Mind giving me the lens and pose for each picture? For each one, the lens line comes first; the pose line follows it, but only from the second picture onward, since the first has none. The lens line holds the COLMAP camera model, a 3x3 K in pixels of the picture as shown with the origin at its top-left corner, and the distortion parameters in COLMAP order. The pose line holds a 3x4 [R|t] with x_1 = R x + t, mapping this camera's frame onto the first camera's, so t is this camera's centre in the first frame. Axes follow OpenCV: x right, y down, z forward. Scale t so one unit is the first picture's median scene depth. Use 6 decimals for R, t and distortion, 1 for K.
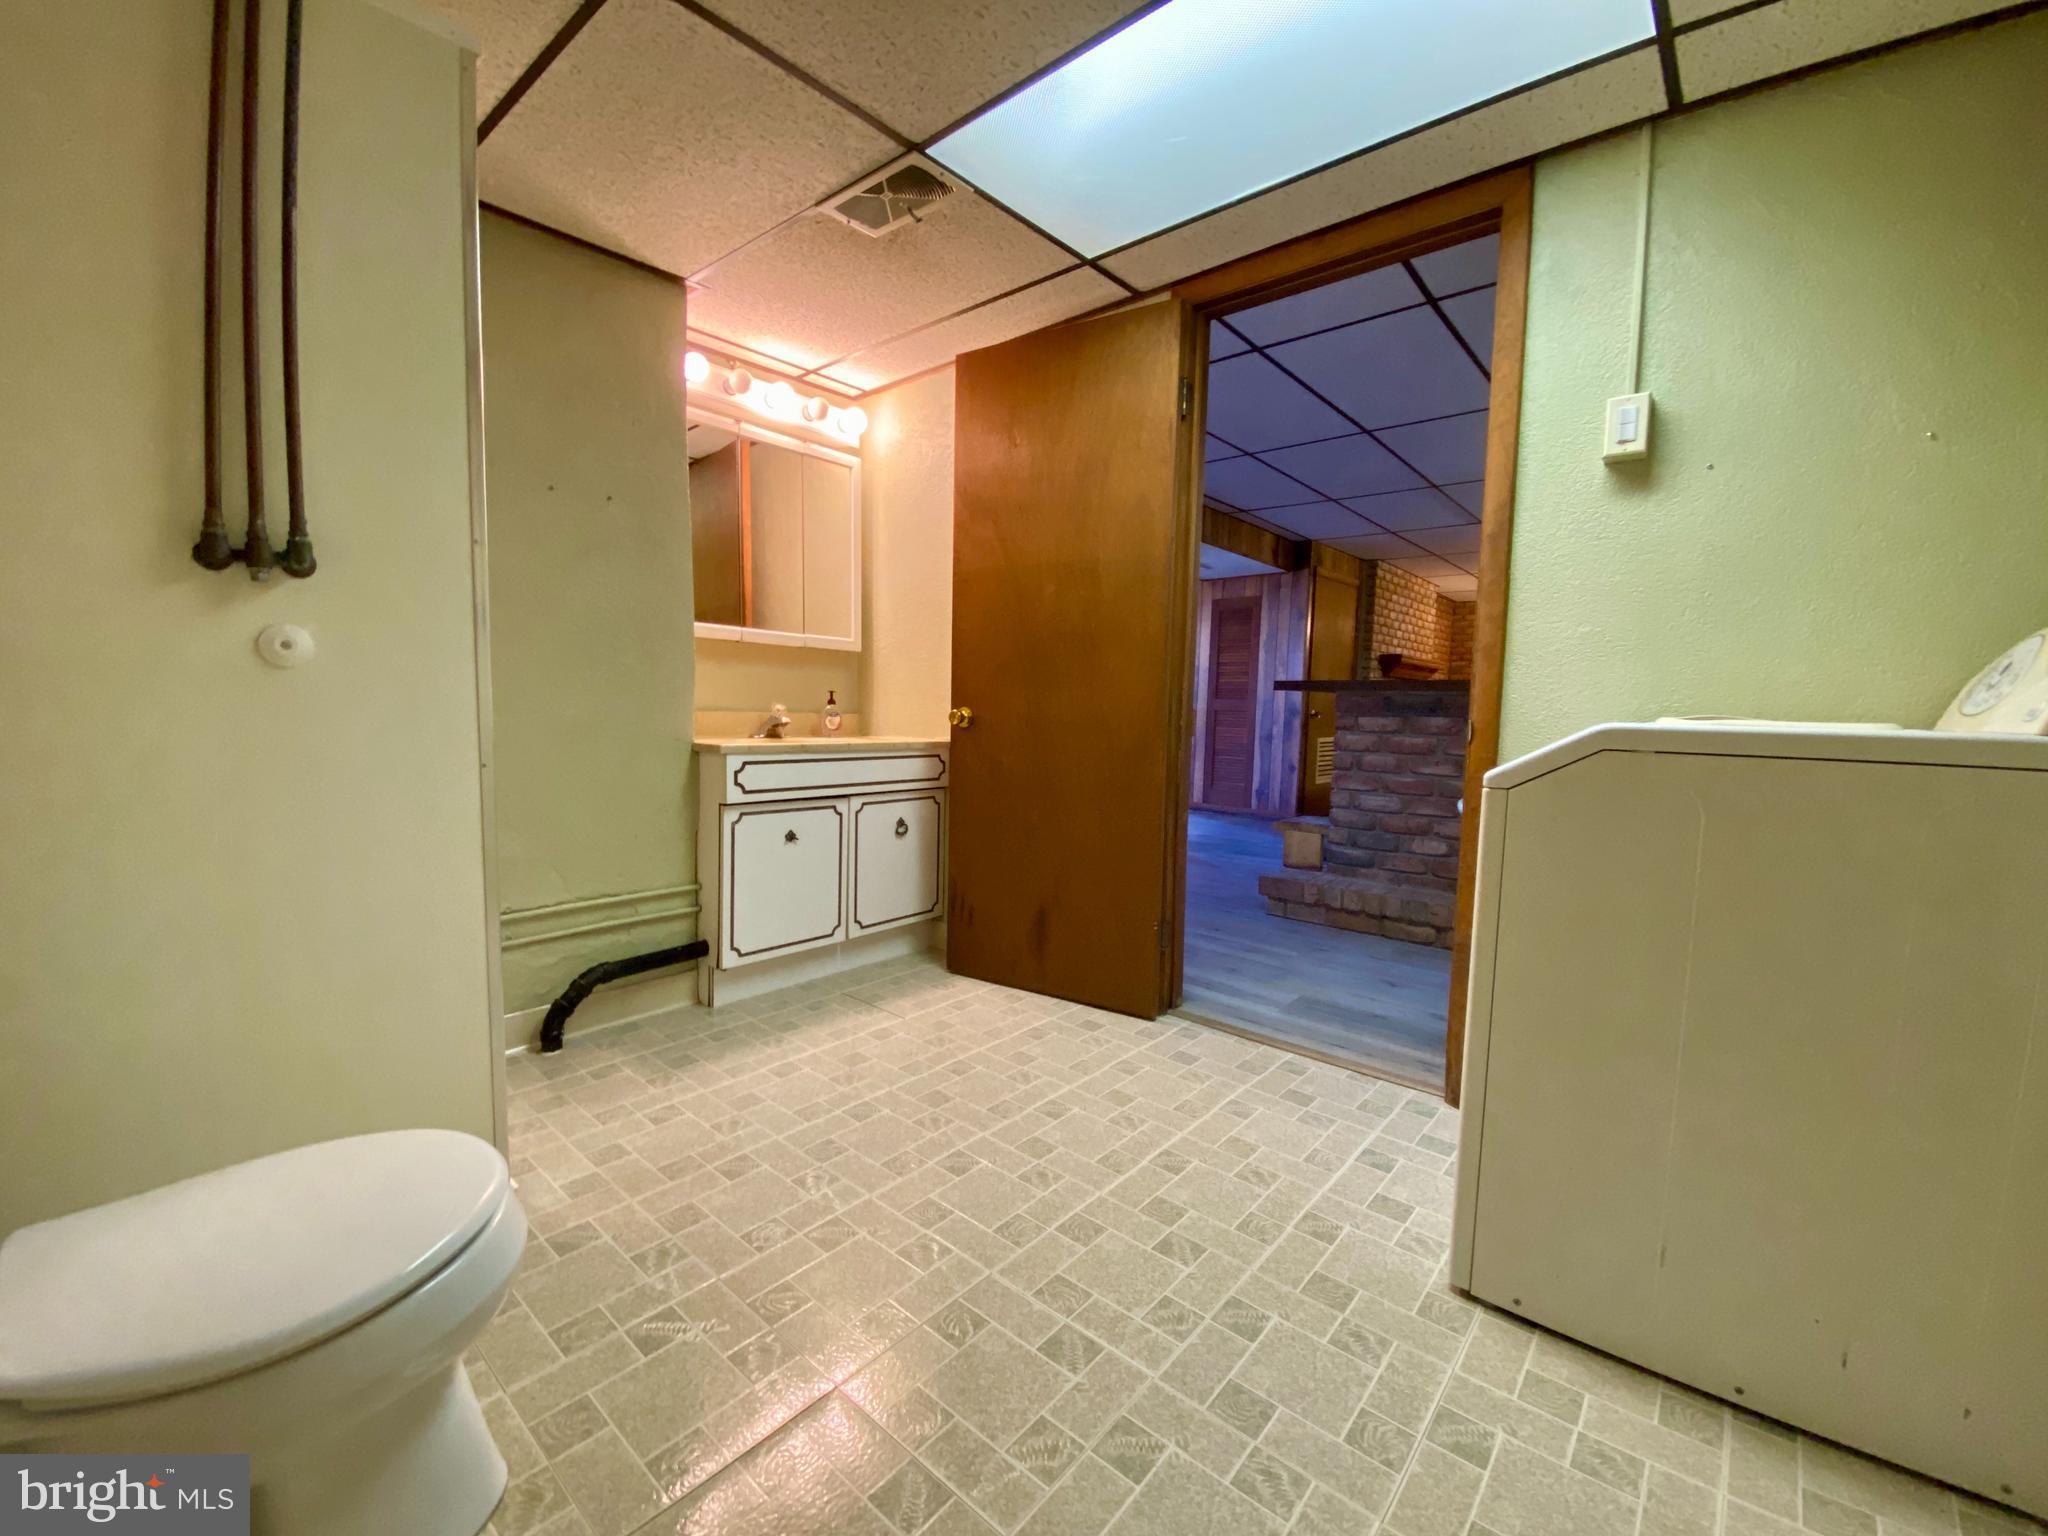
lens RADIAL K [[824.0, 0, 1024.0], [0, 824.0, 768.0], [0, 0, 1]] dist [0.028360, -0.022401]
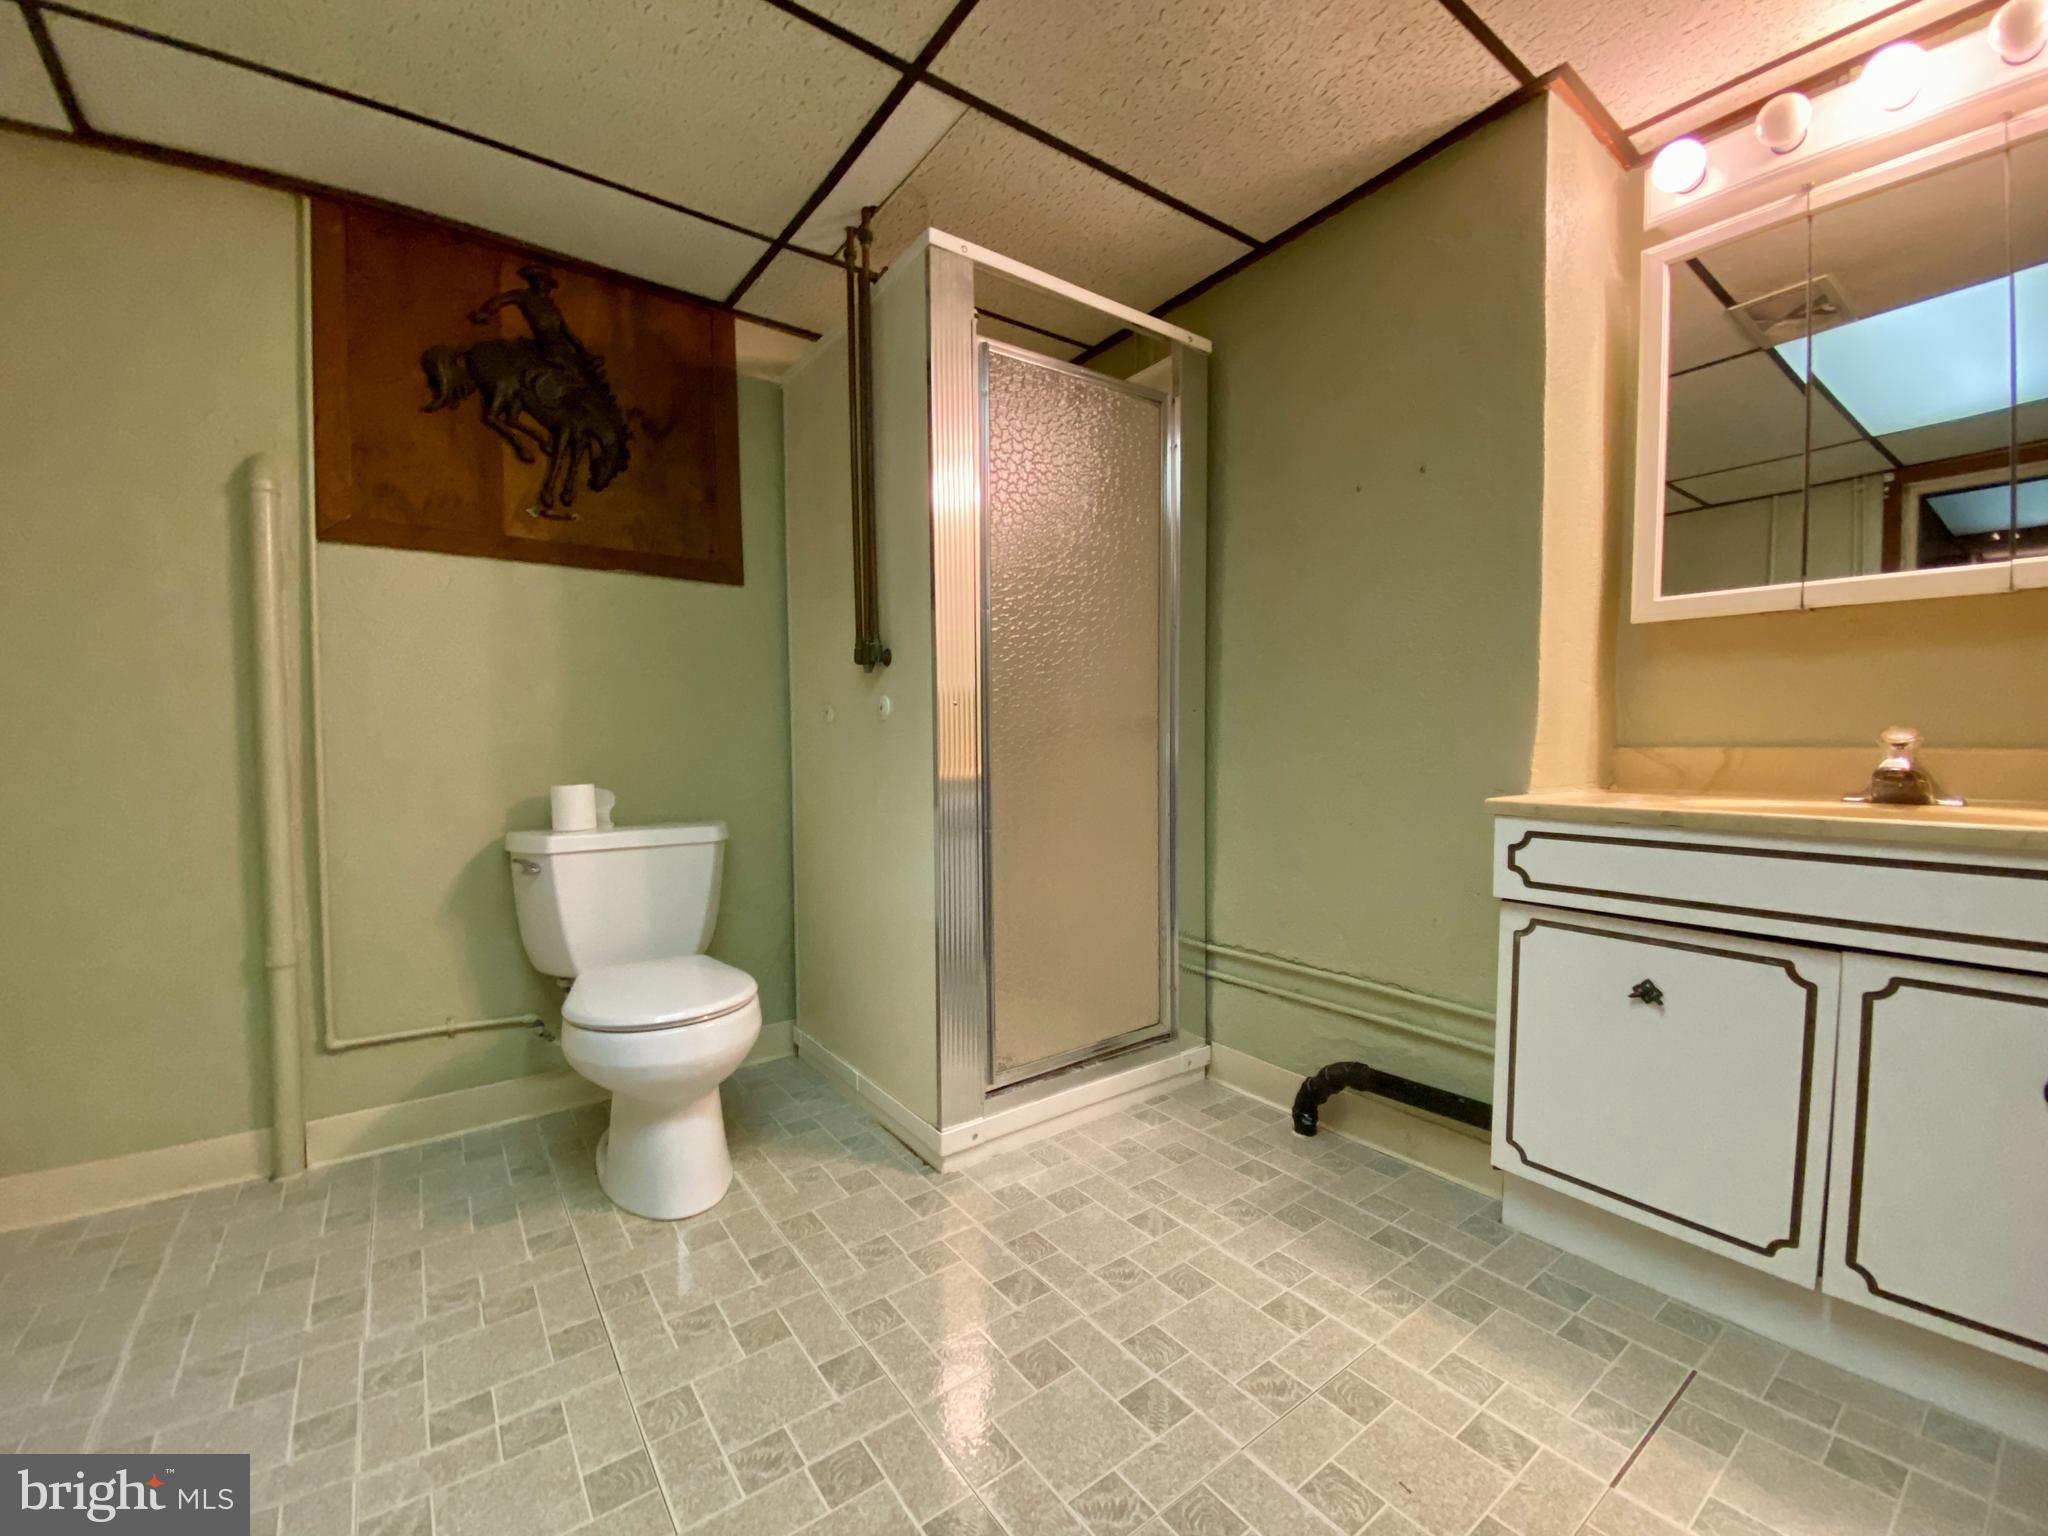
lens RADIAL K [[824.0, 0, 1024.0], [0, 824.0, 768.0], [0, 0, 1]] dist [0.028360, -0.022401]
pose [[-0.221042, 0.008588, -0.975227, 0.319918], [-0.070349, 0.997216, 0.024727, -0.042930], [0.972724, 0.074072, -0.219822, 0.787363]]
